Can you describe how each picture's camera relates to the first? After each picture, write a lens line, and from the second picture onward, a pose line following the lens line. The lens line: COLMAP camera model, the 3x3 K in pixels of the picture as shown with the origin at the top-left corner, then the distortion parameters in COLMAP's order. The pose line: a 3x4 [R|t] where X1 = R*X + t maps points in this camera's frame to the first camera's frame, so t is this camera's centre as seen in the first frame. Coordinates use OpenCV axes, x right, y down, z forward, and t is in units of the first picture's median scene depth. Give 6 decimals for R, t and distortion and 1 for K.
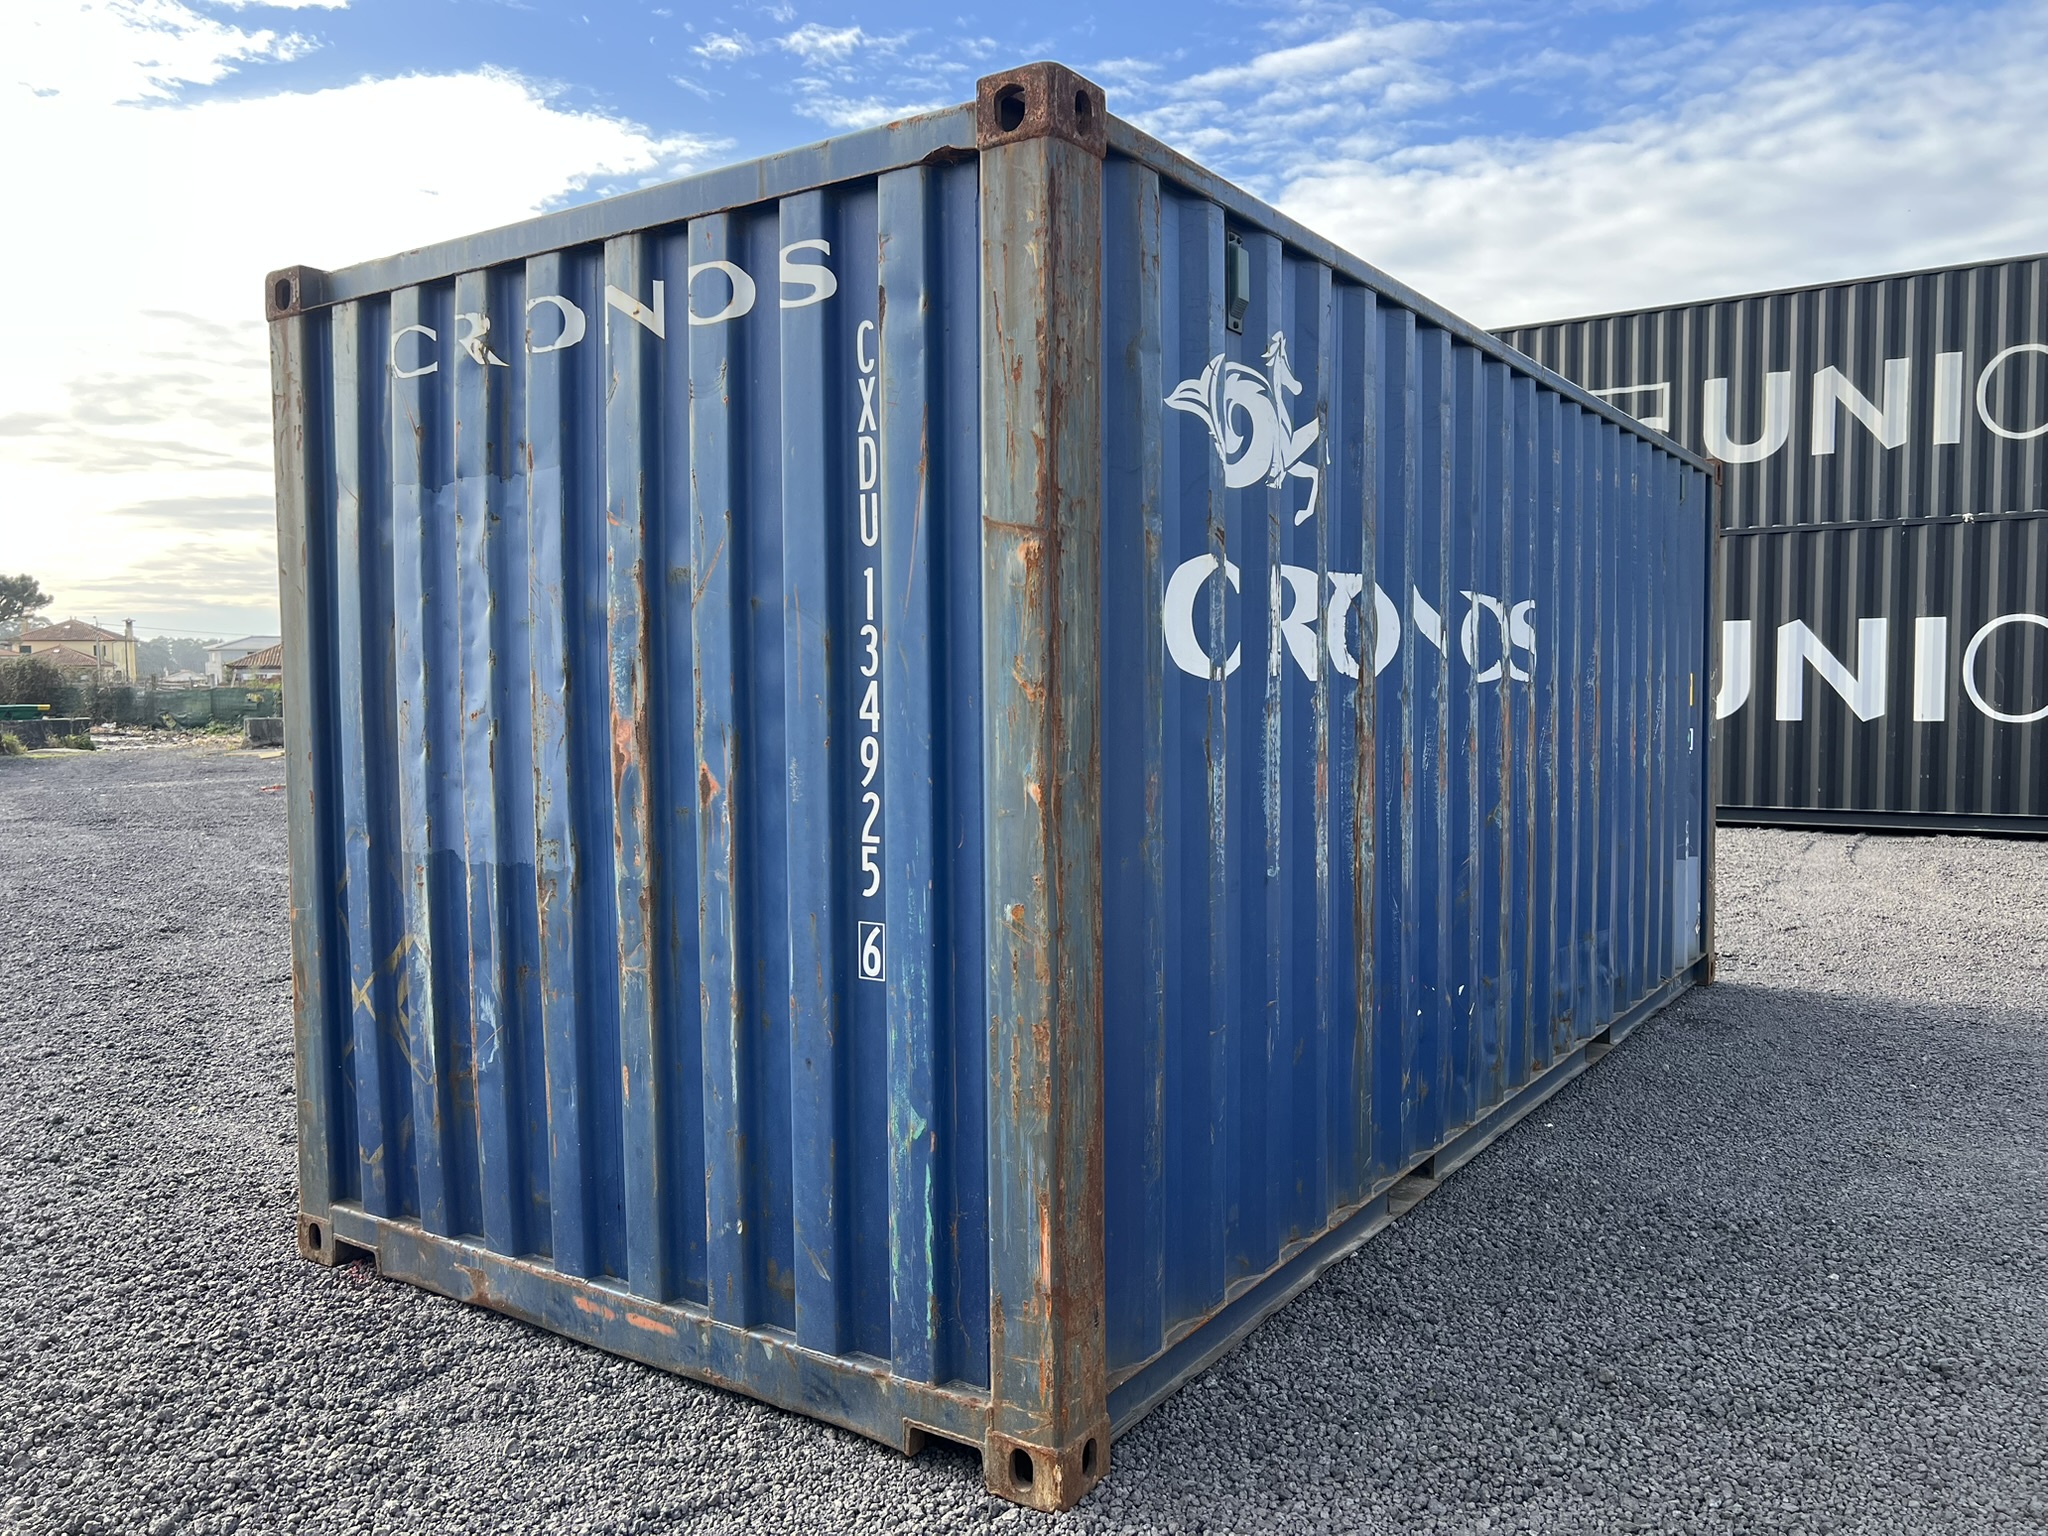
lens RADIAL K [[1551.4, 0, 1032.8], [0, 1551.4, 761.5], [0, 0, 1]] dist [0.016928, 0.006319]
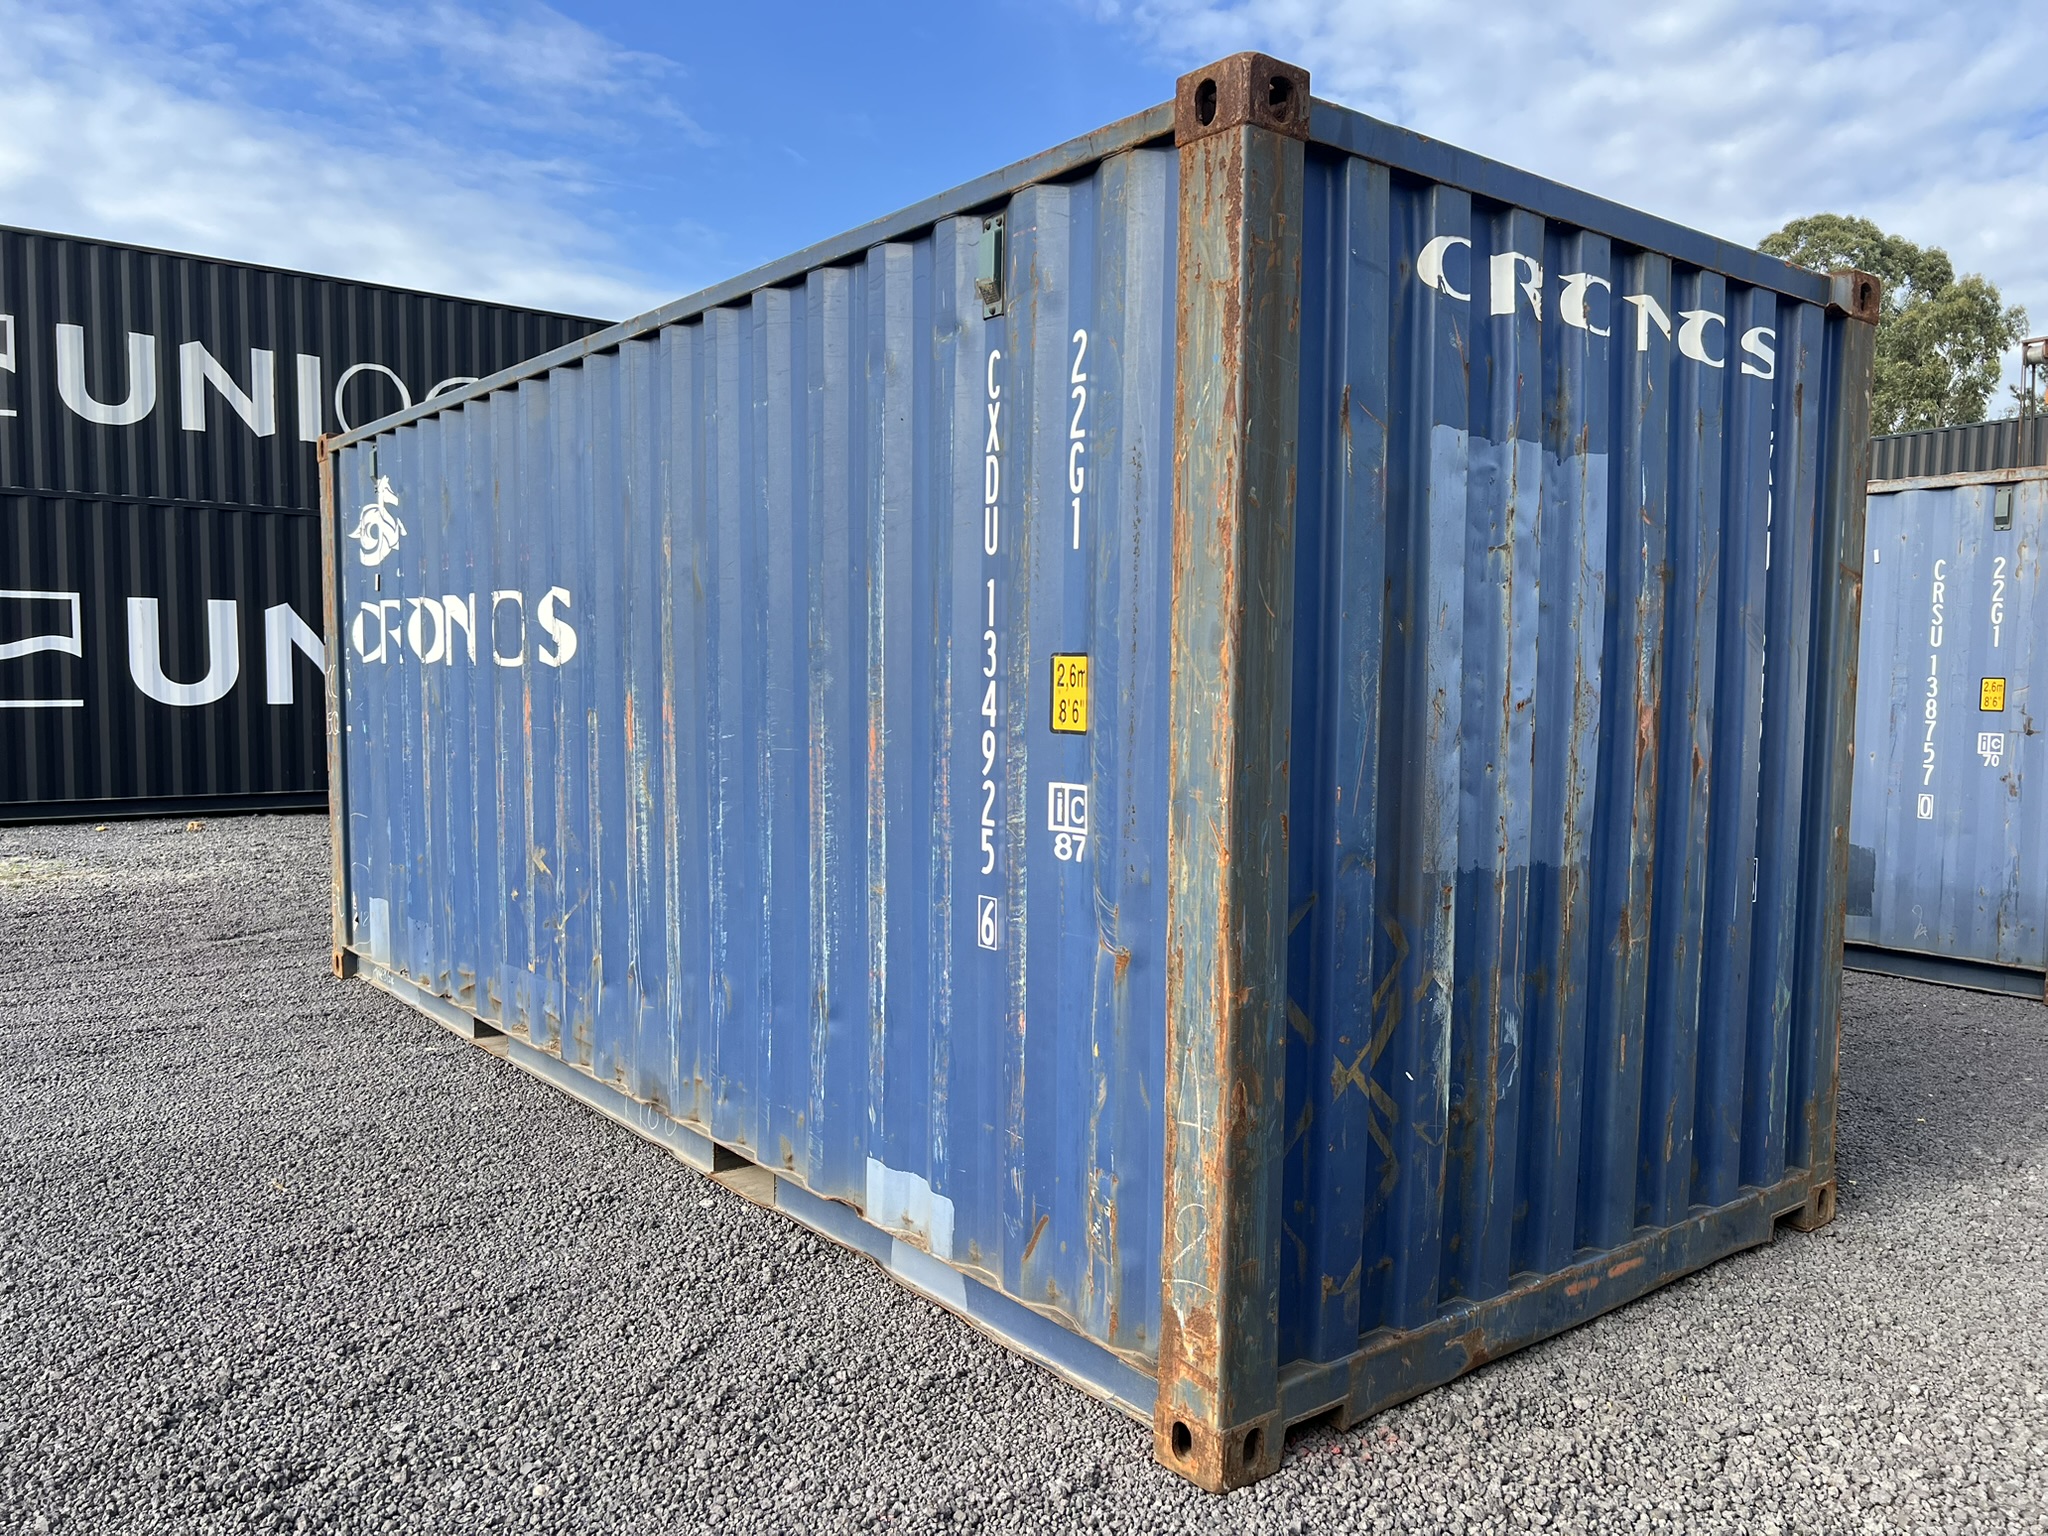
lens RADIAL K [[1551.4, 0, 1038.8], [0, 1551.4, 763.9], [0, 0, 1]] dist [0.016928, 0.006319]
pose [[0.303276, -0.046401, 0.951772, -1.204883], [0.034117, 0.998702, 0.037818, -0.036374], [-0.952292, 0.021002, 0.304466, 0.915930]]
